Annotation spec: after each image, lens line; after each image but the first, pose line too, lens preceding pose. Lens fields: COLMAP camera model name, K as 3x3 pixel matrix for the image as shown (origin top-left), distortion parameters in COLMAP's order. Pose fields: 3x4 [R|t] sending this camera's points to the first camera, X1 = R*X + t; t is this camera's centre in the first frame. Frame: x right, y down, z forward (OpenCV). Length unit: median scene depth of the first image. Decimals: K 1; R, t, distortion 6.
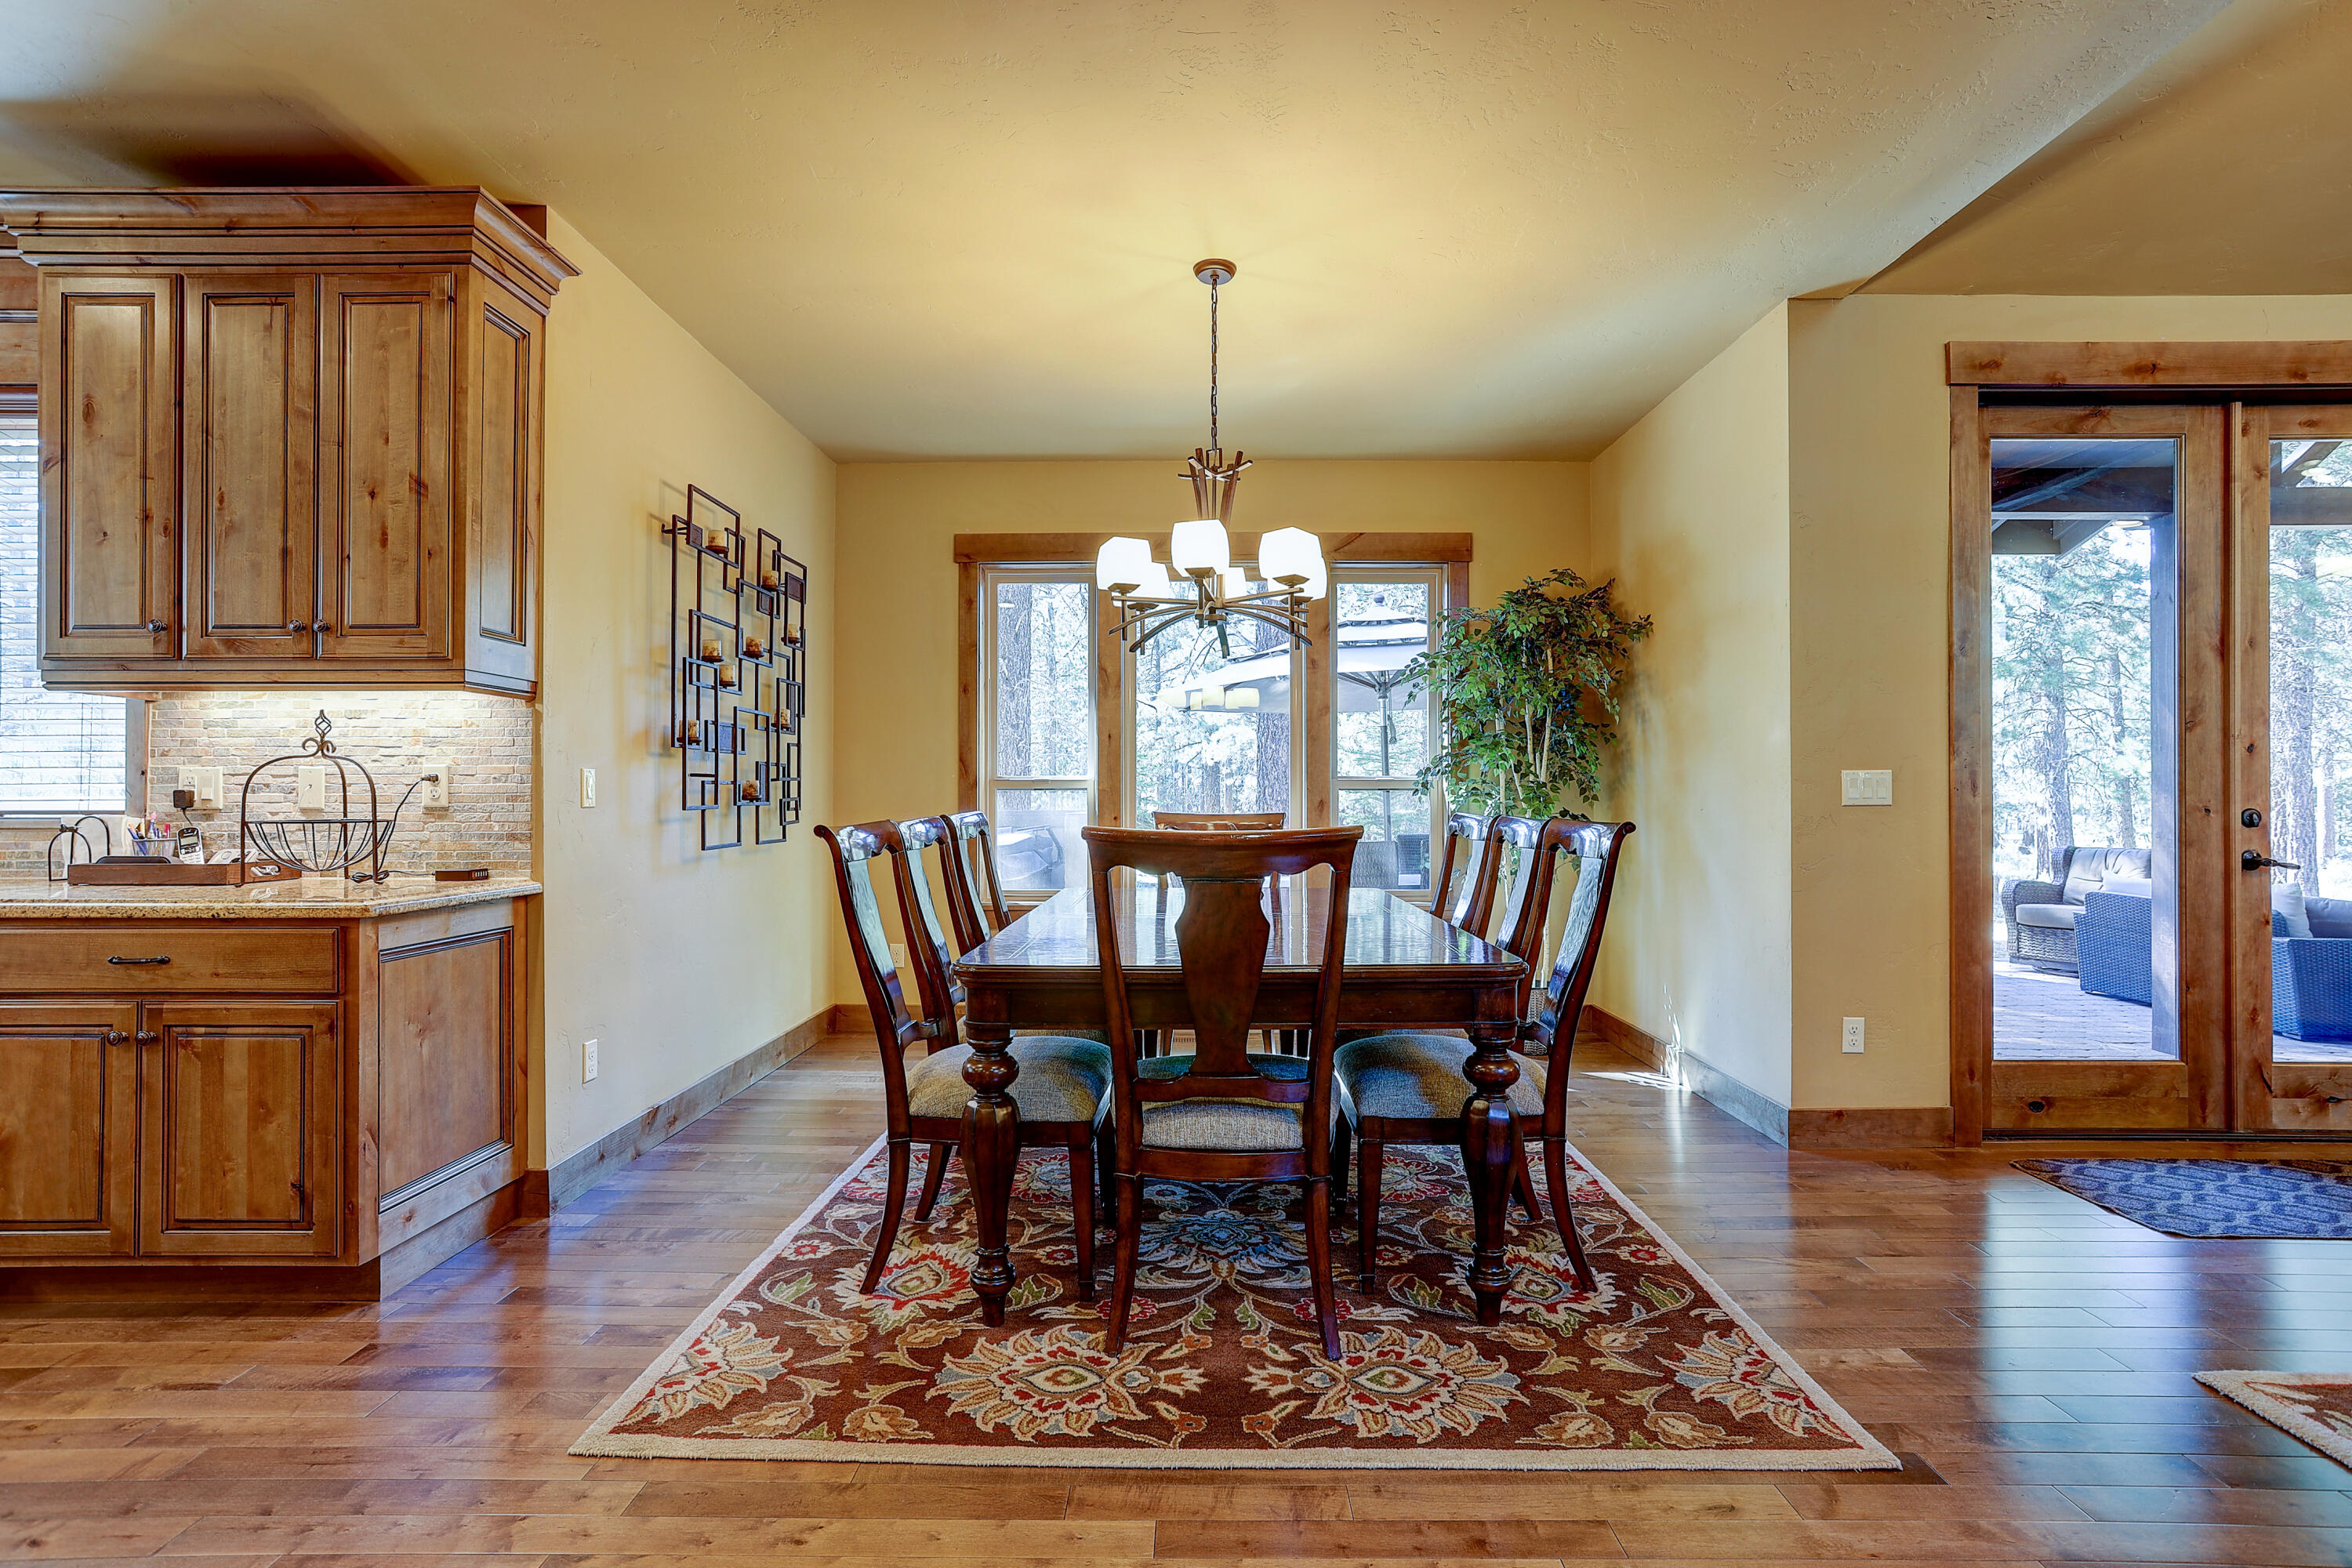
lens RADIAL K [[1125.9, 0, 1187.7], [0, 1125.9, 789.3], [0, 0, 1]] dist [-0.043064, 0.024112]
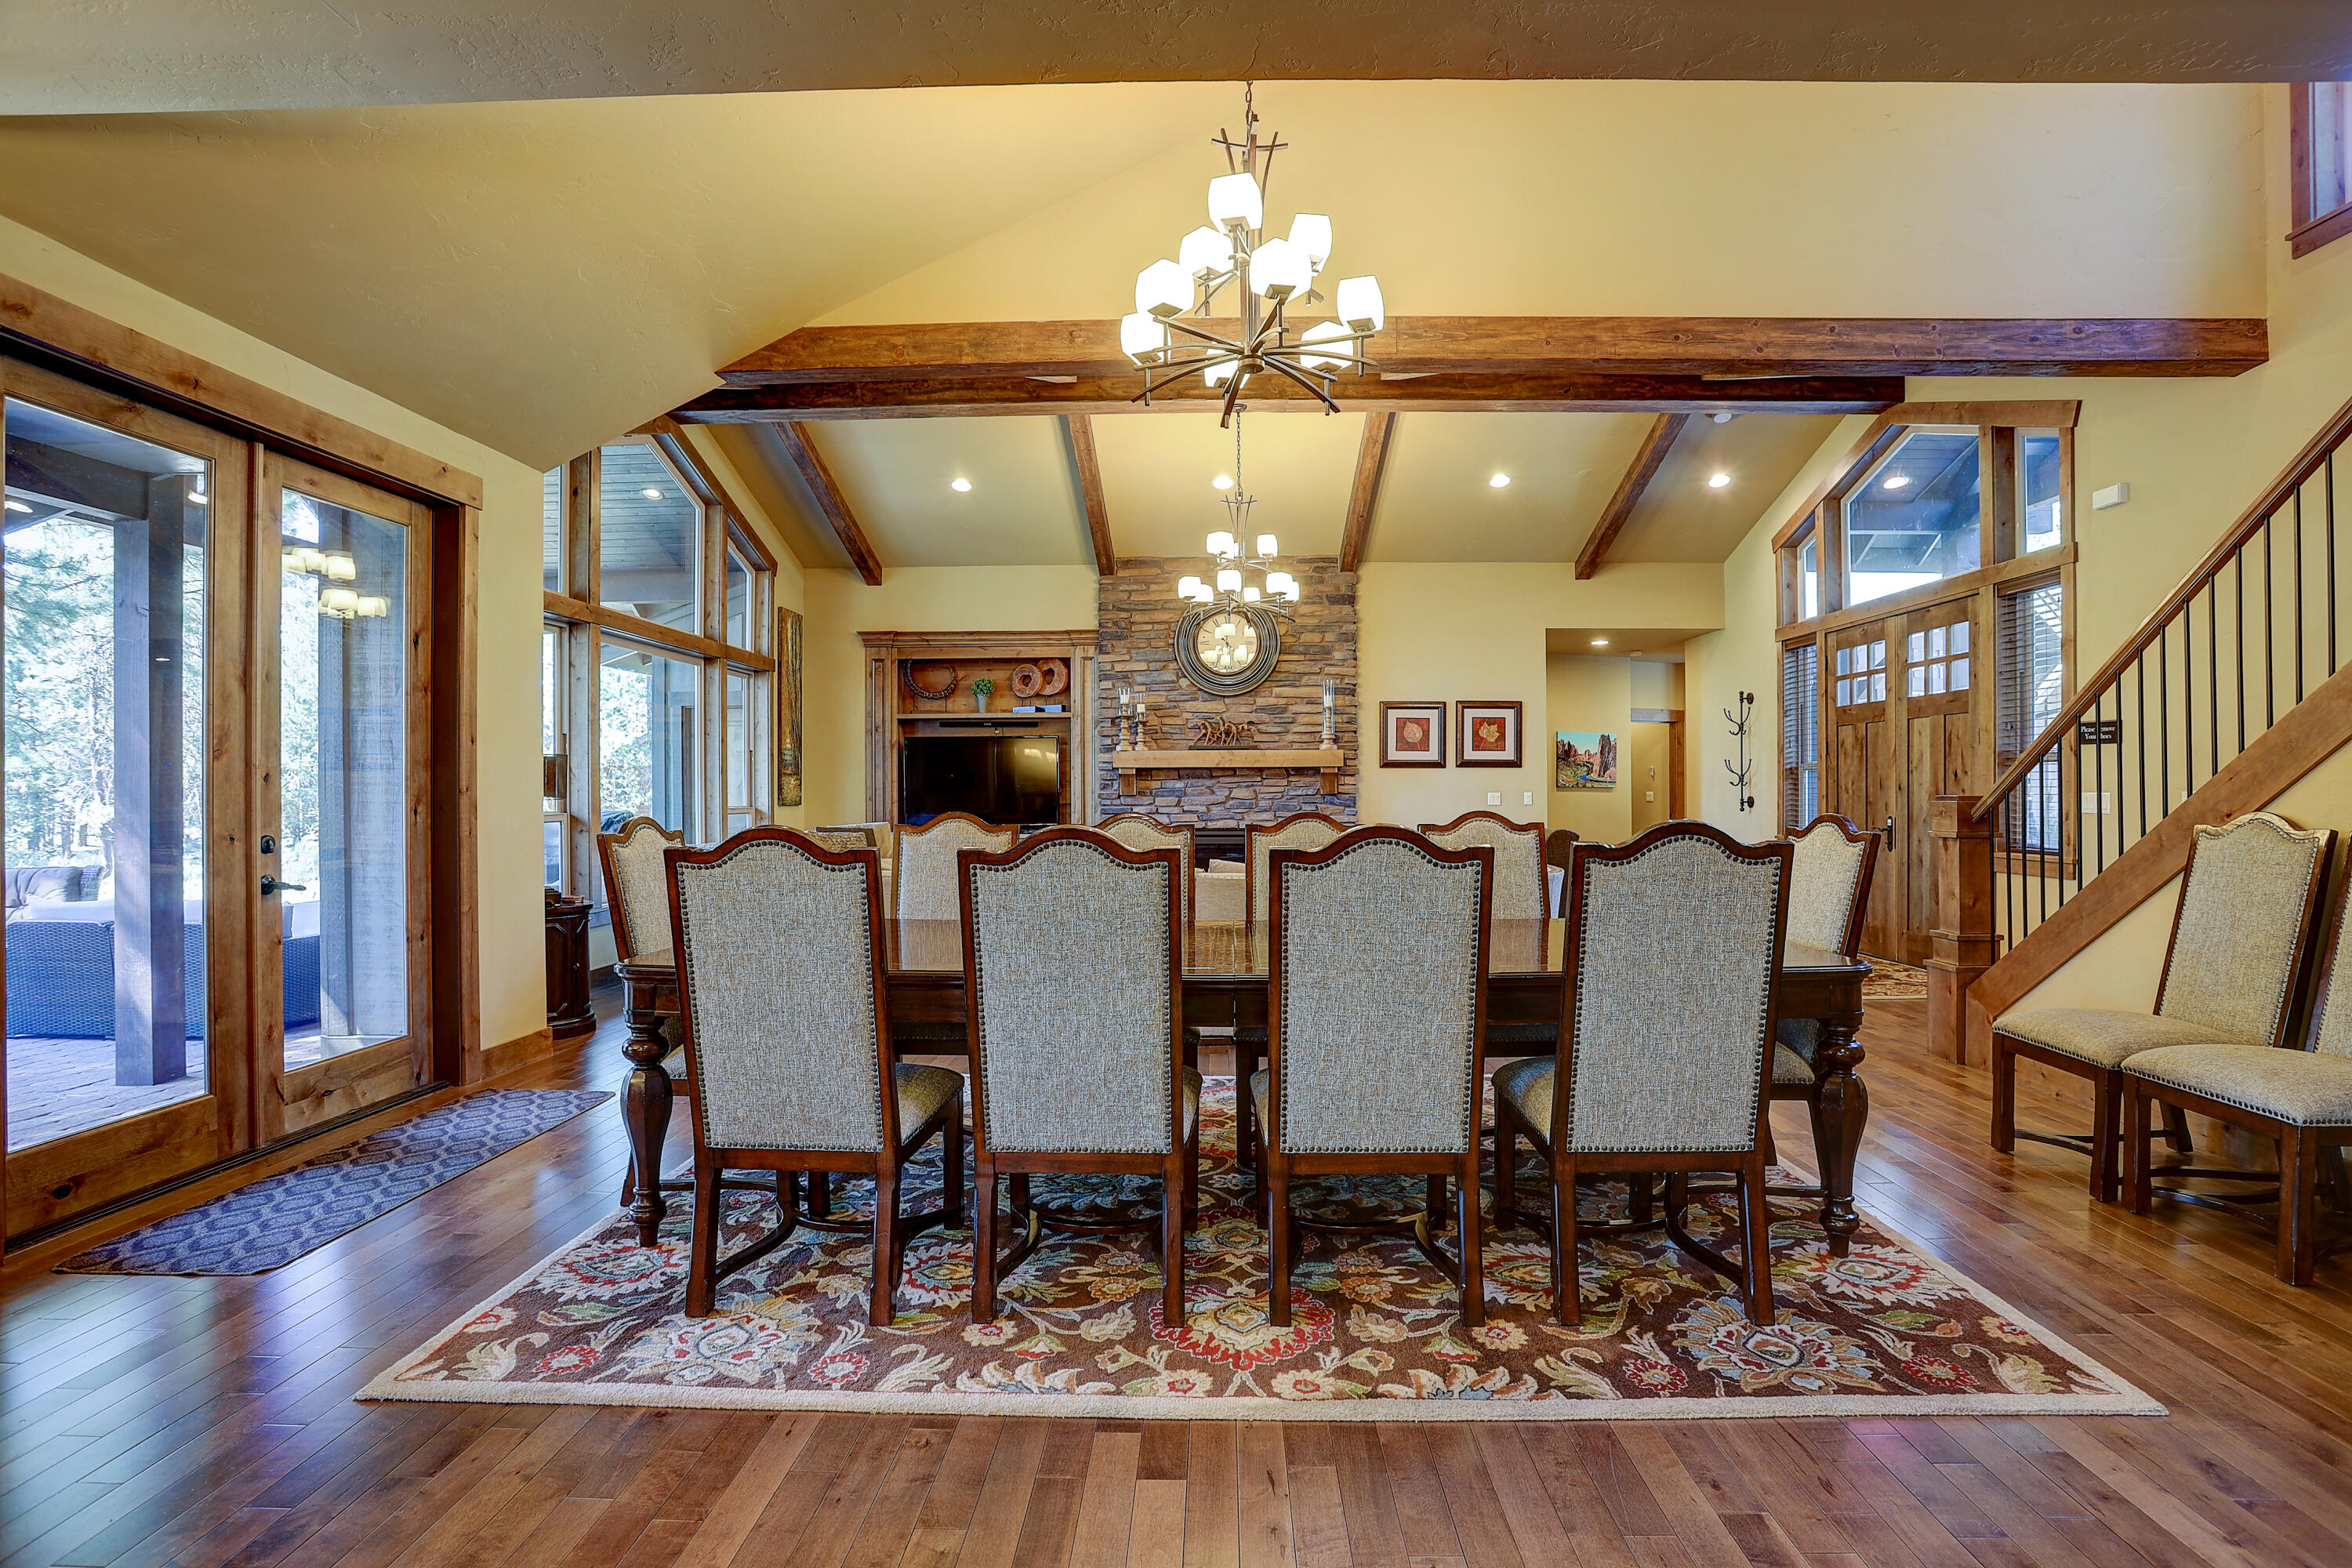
lens RADIAL K [[1143.8, 0, 1192.3], [0, 1143.8, 792.6], [0, 0, 1]] dist [-0.067482, 0.025625]
pose [[0.013316, 0.000199, 0.999911, -0.070547], [-0.005041, 0.999987, -0.000132, -0.027693], [-0.999899, -0.005039, 0.013317, 0.111473]]
